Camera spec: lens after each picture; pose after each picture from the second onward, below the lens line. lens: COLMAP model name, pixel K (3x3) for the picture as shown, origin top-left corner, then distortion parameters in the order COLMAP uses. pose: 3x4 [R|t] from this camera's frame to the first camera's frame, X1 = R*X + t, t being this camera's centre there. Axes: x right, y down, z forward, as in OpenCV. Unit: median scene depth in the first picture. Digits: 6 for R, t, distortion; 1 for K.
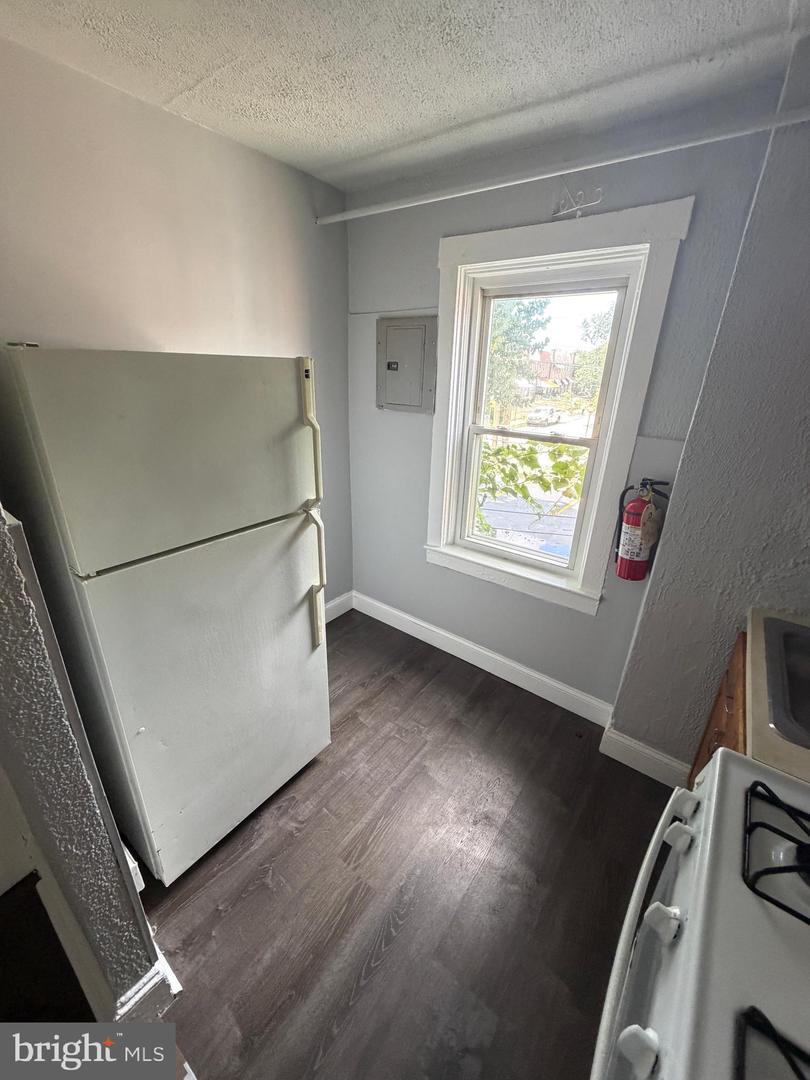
lens RADIAL K [[434.8, 0, 397.6], [0, 434.8, 537.0], [0, 0, 1]] dist [0.002015, -0.000197]
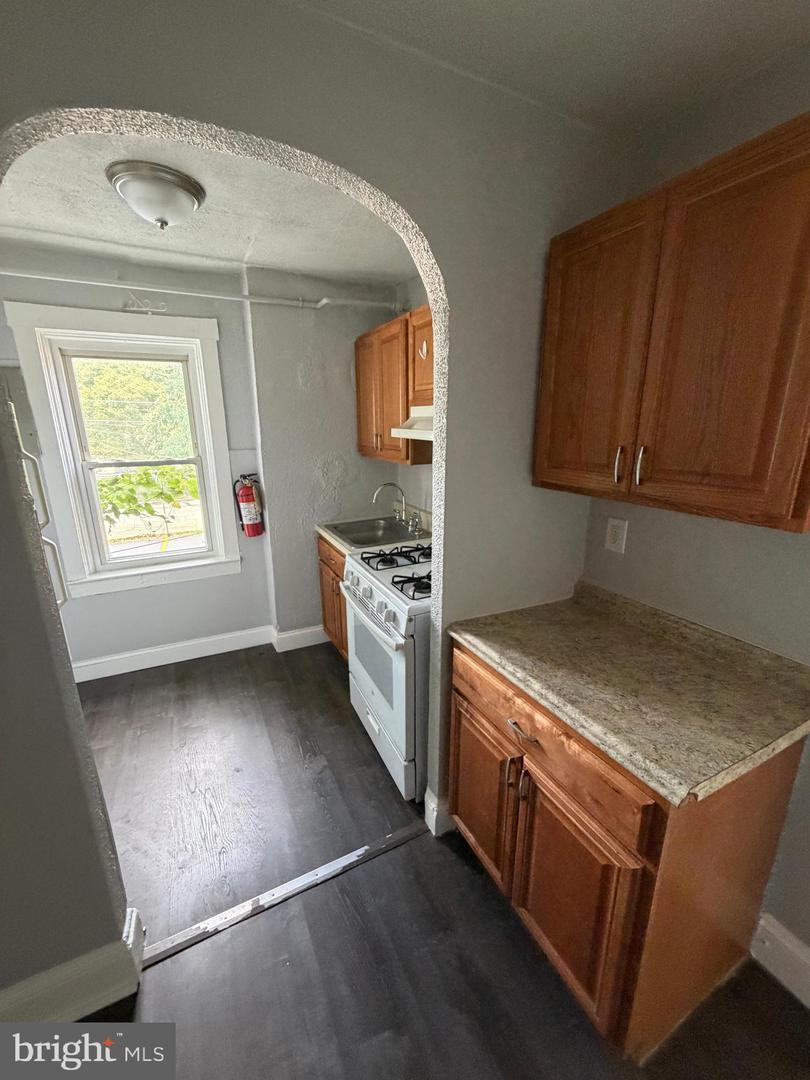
lens RADIAL K [[434.8, 0, 407.1], [0, 434.8, 535.0], [0, 0, 1]] dist [0.002015, -0.000197]
pose [[0.444371, -0.256459, 0.858349, -0.540565], [0.347385, 0.932506, 0.098773, 0.115011], [-0.825747, 0.254286, 0.503469, -0.249667]]
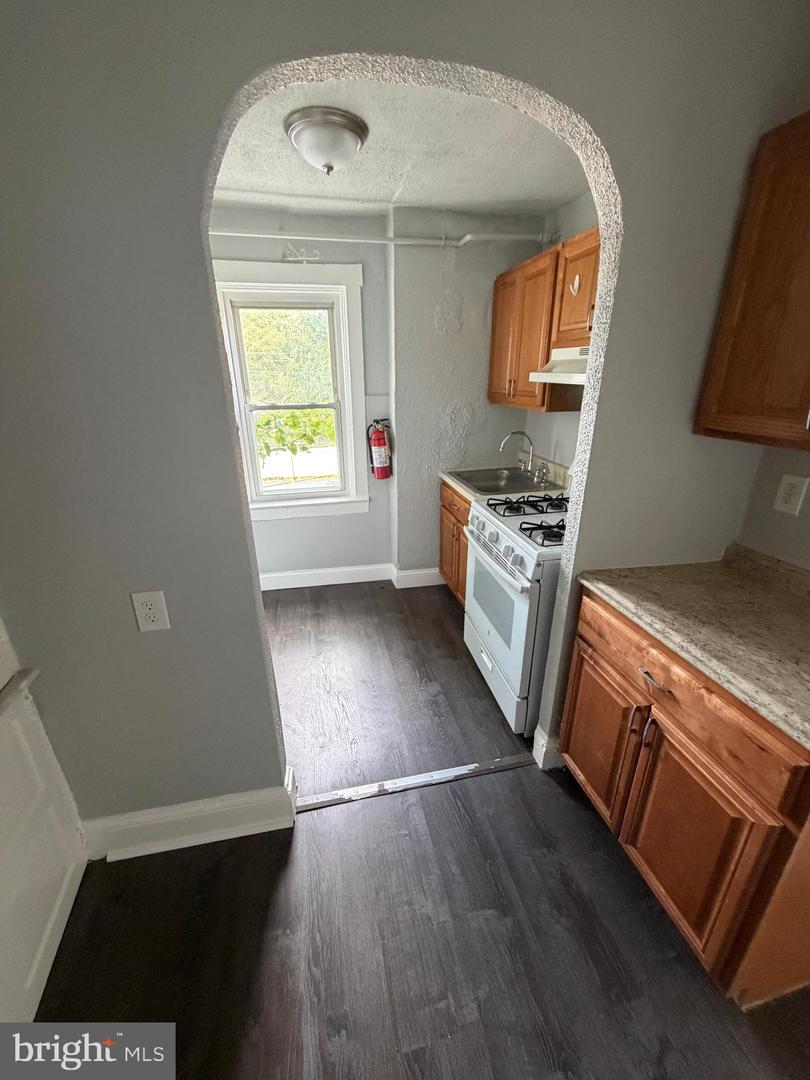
lens RADIAL K [[434.8, 0, 406.3], [0, 434.8, 535.4], [0, 0, 1]] dist [0.002015, -0.000197]
pose [[0.655998, -0.296225, 0.694203, -0.600867], [0.302758, 0.945798, 0.117488, 0.119055], [-0.691379, 0.133103, 0.710126, -0.226643]]
